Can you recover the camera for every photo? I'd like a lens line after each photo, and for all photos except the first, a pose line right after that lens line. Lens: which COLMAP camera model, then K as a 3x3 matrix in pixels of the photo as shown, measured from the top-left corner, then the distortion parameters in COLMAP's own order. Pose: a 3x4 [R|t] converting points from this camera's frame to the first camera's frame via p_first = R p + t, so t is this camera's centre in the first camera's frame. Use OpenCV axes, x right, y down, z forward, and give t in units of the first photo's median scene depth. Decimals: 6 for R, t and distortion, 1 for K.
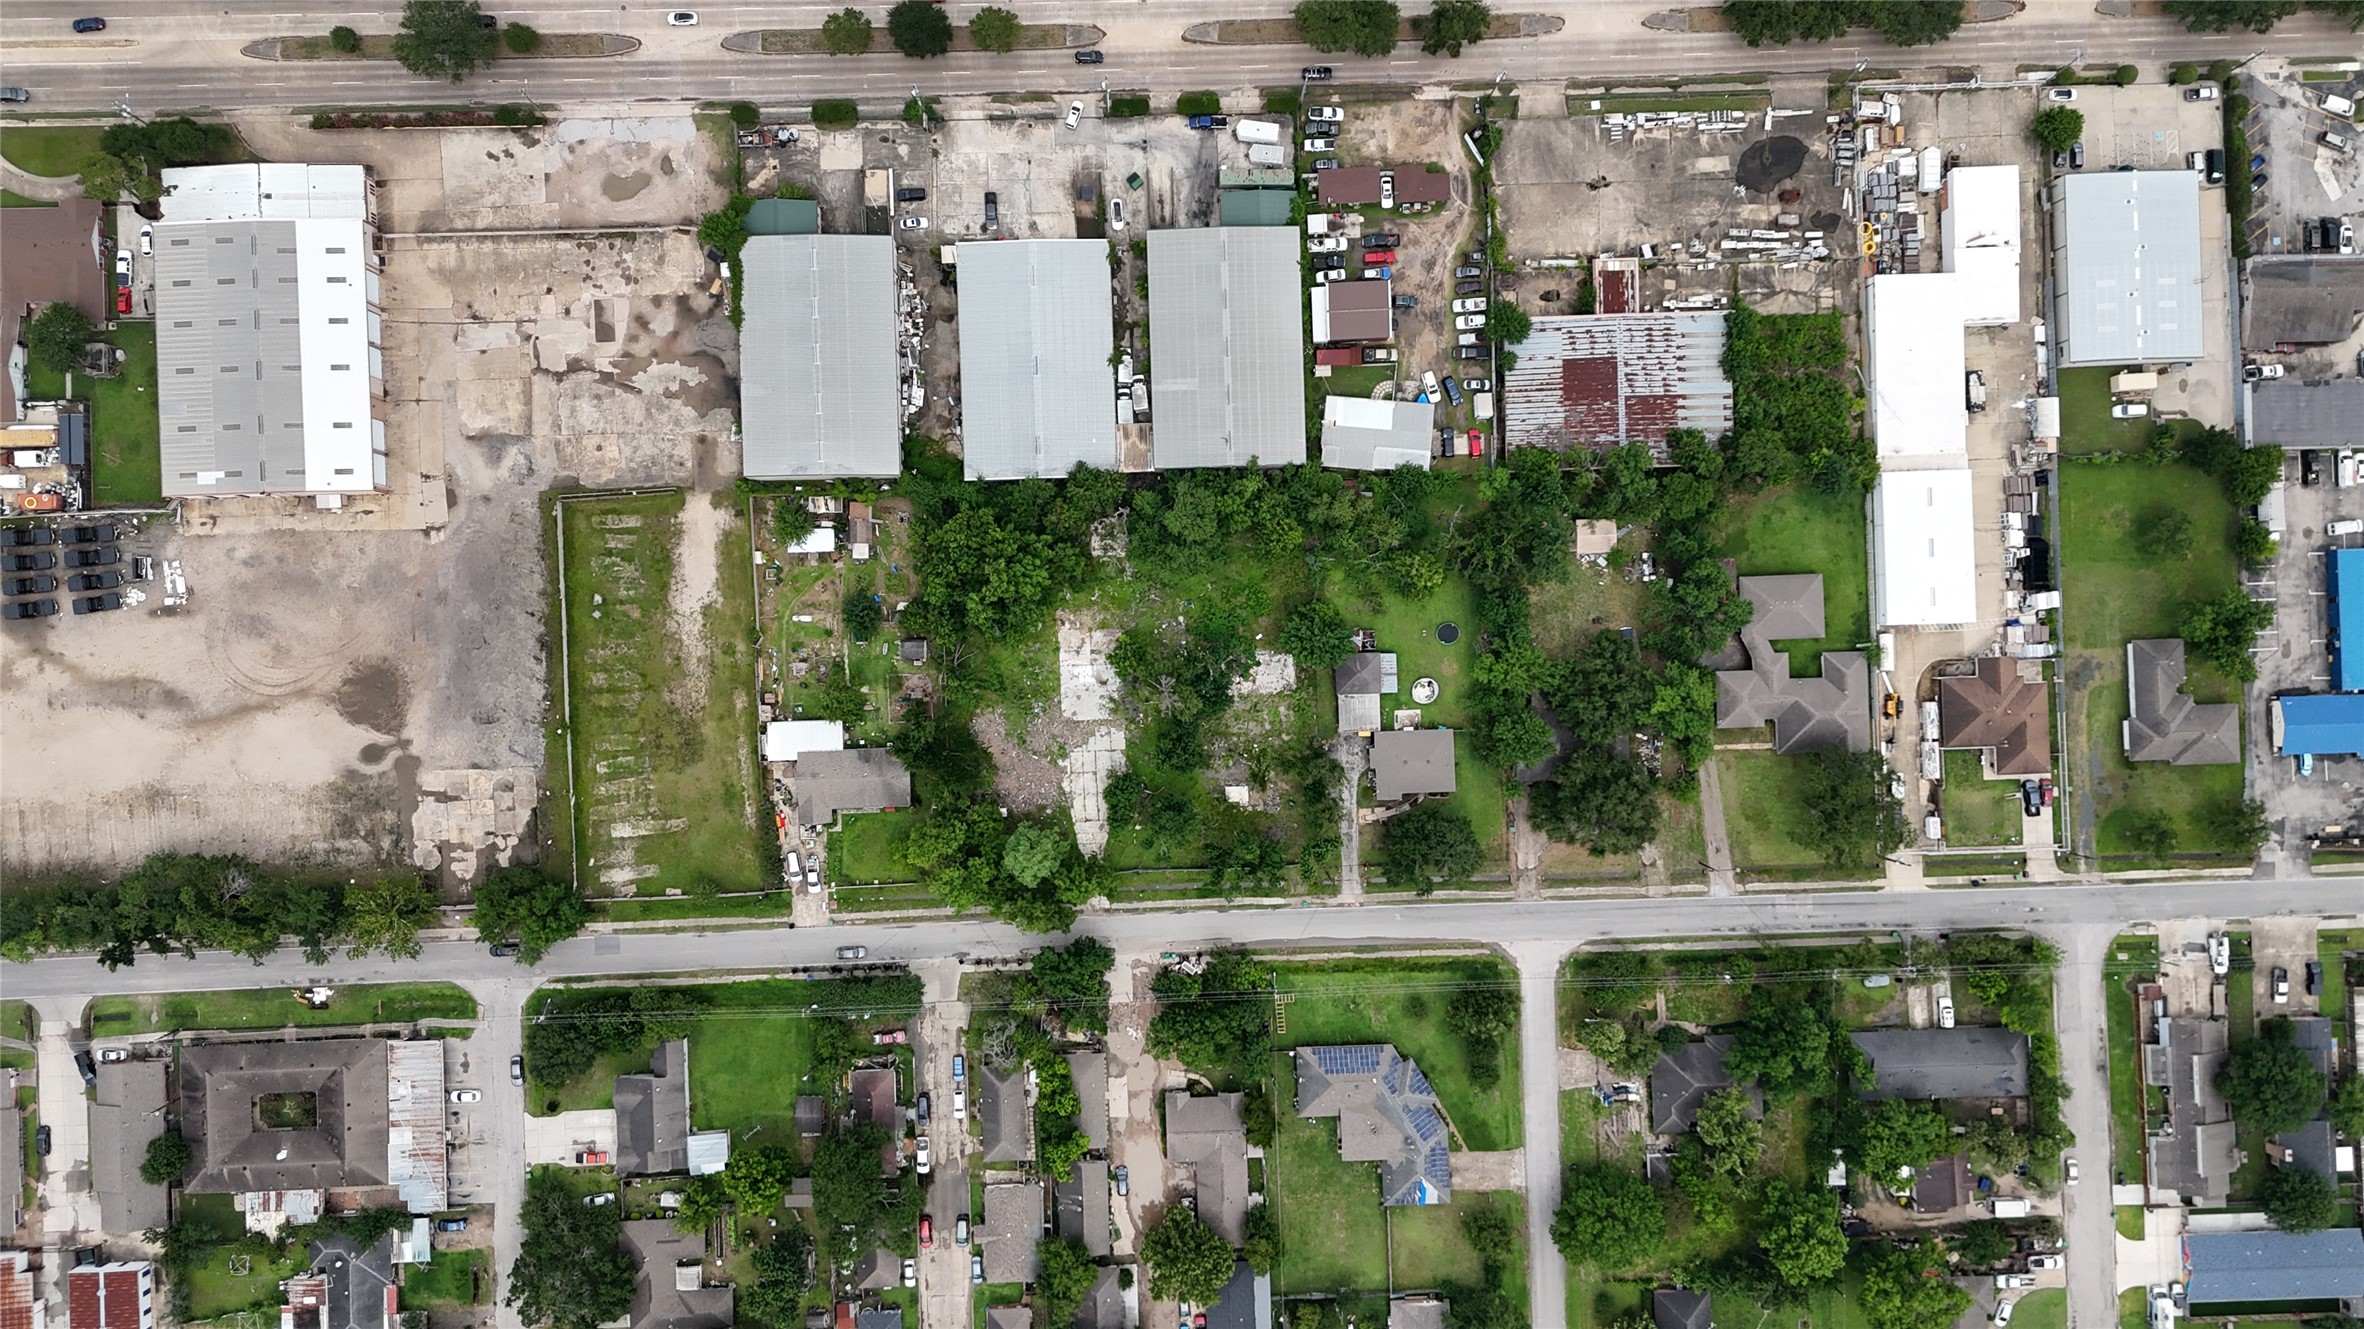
lens RADIAL K [[1732.1, 0, 1204.2], [0, 1732.1, 662.2], [0, 0, 1]] dist [0.070510, -0.065734]
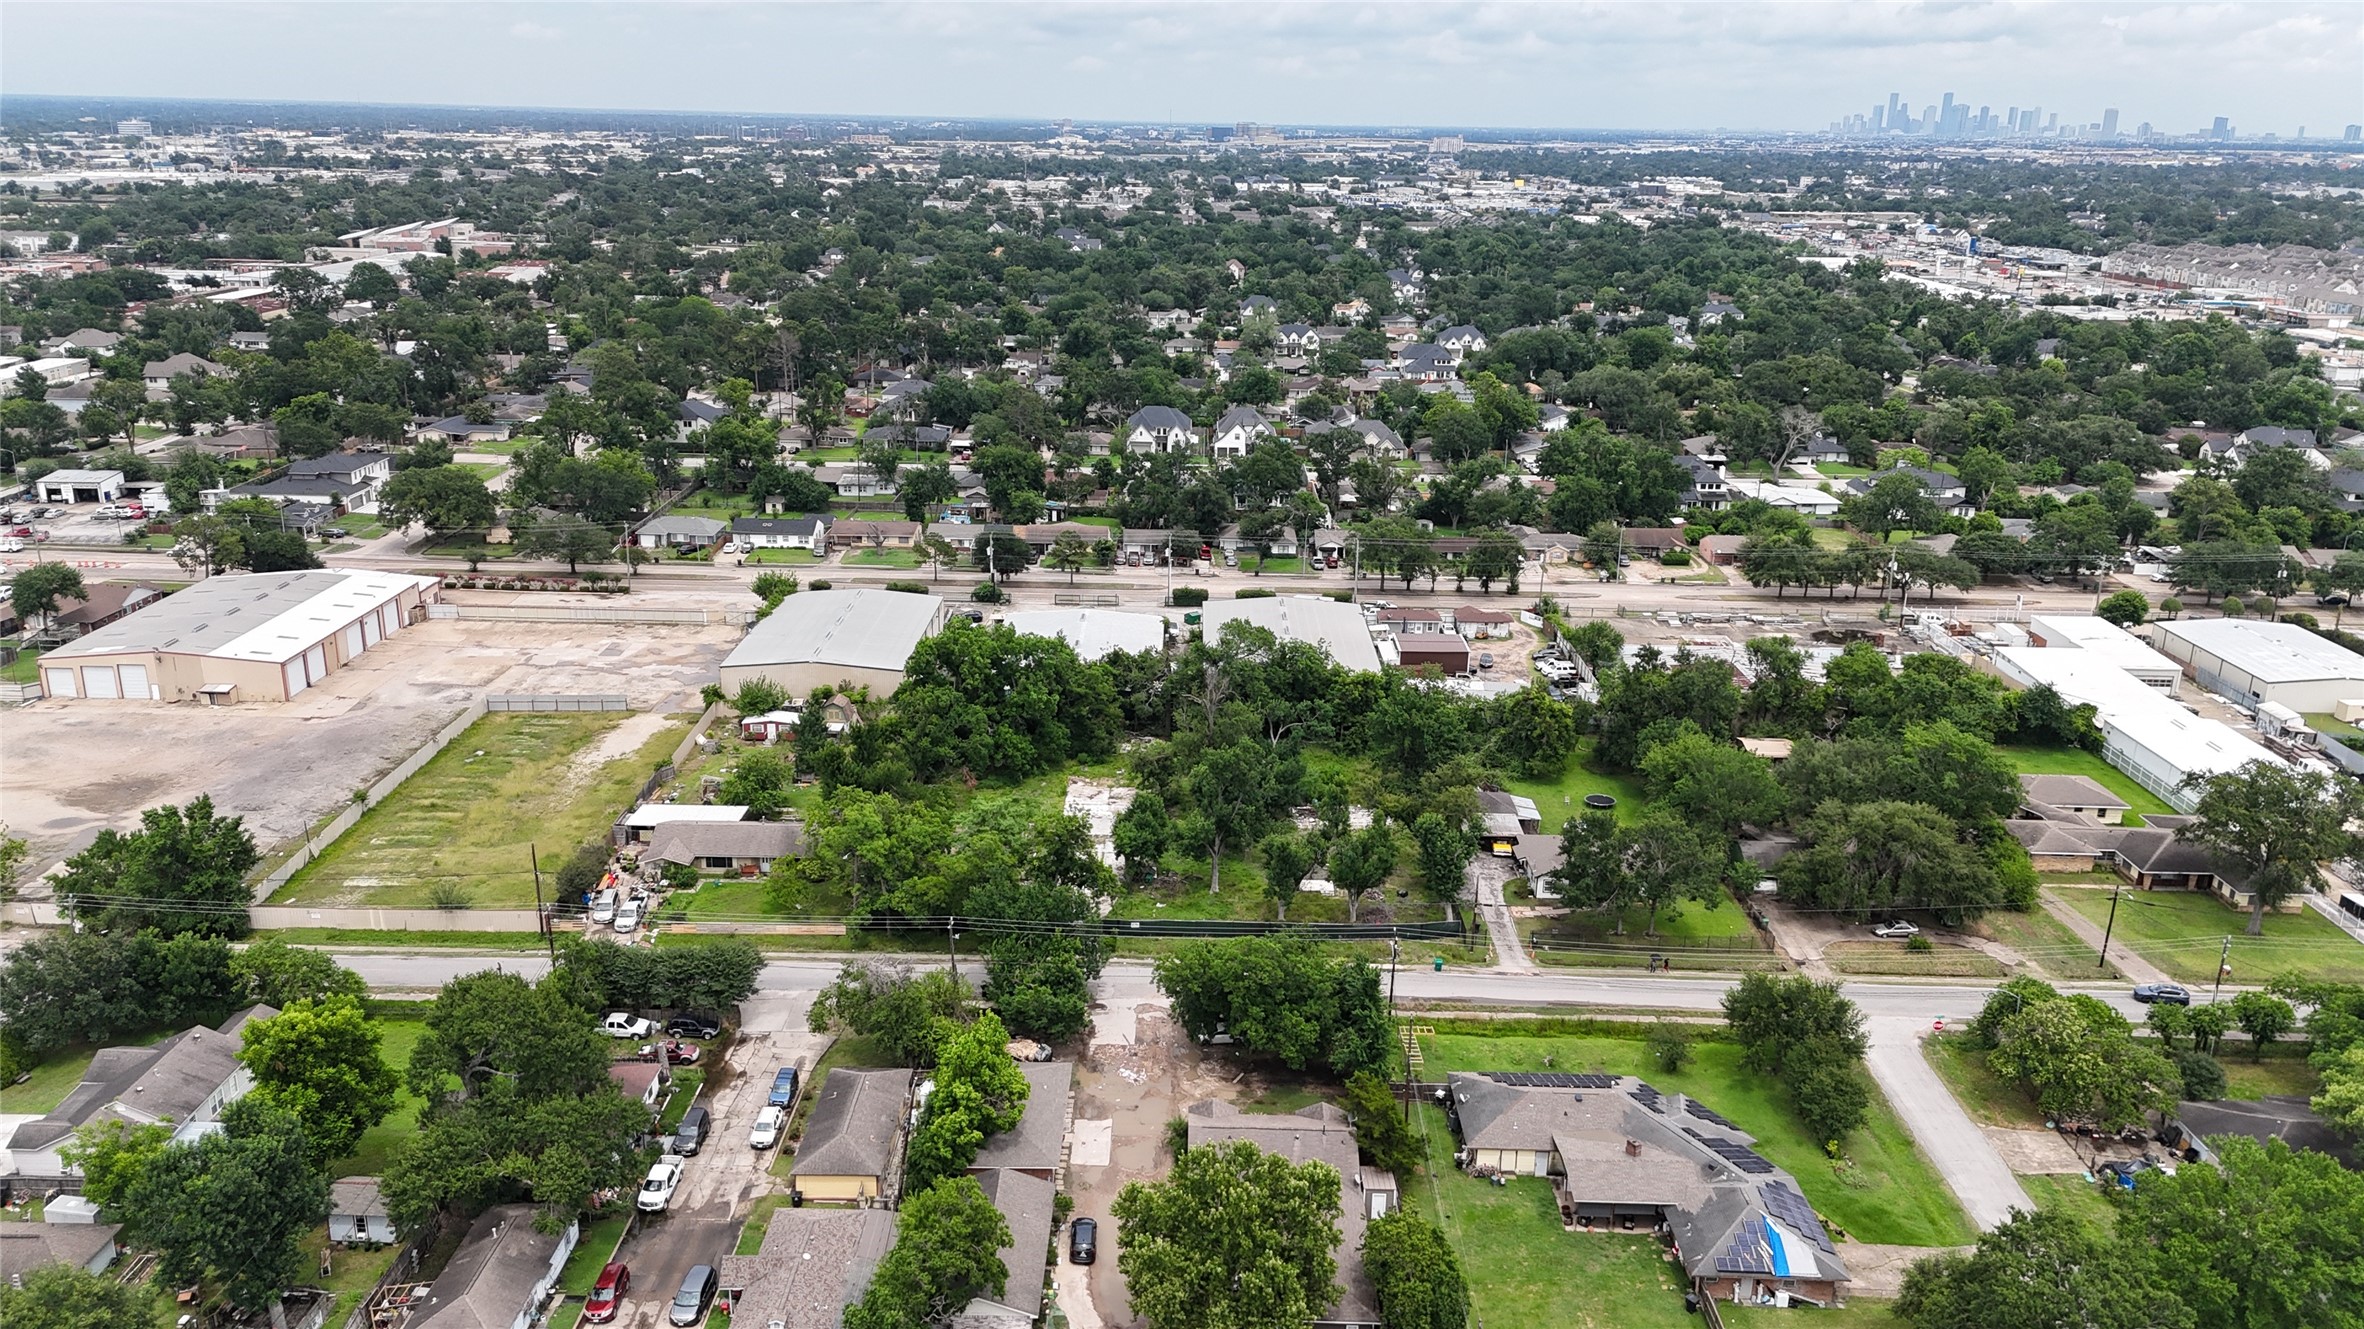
lens RADIAL K [[1732.1, 0, 1189.2], [0, 1732.1, 649.1], [0, 0, 1]] dist [0.070510, -0.065734]
pose [[0.999260, 0.000639, -0.038470, -0.003499], [-0.036990, 0.291107, -0.955975, 0.677266], [0.010588, 0.956690, 0.290915, 0.732140]]
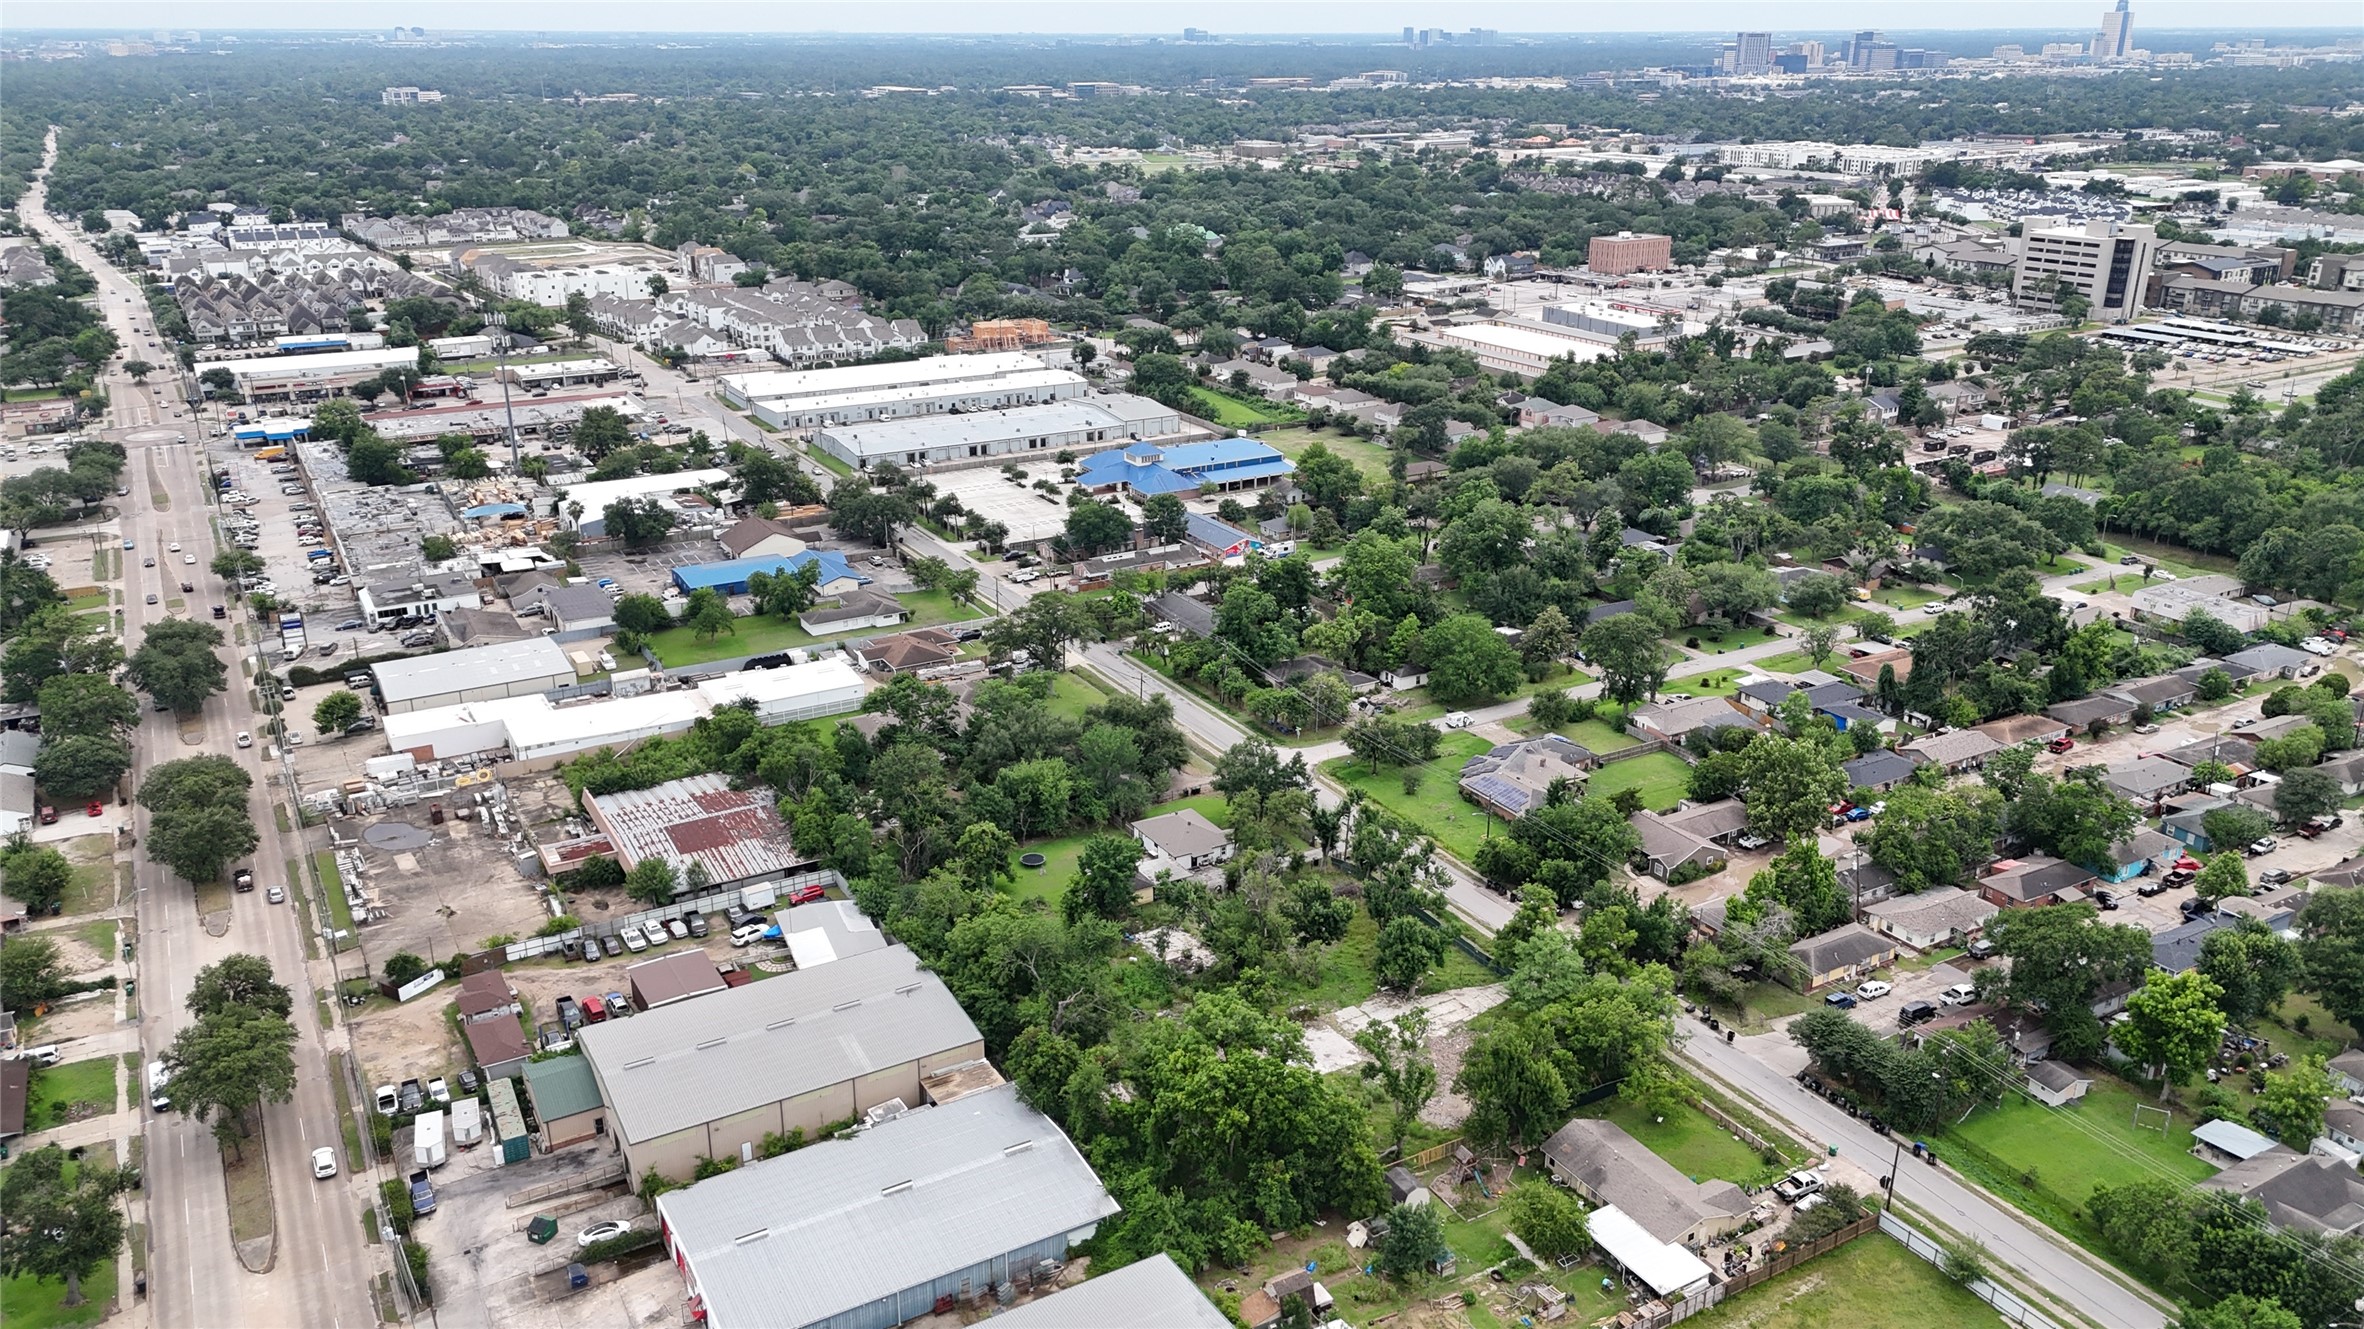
lens RADIAL K [[1732.1, 0, 1177.8], [0, 1732.1, 661.9], [0, 0, 1]] dist [0.070510, -0.065734]
pose [[-0.467355, -0.328900, 0.820612, -0.570995], [0.883972, -0.160025, 0.439301, -0.317575], [-0.013167, 0.930708, 0.365527, 0.600280]]
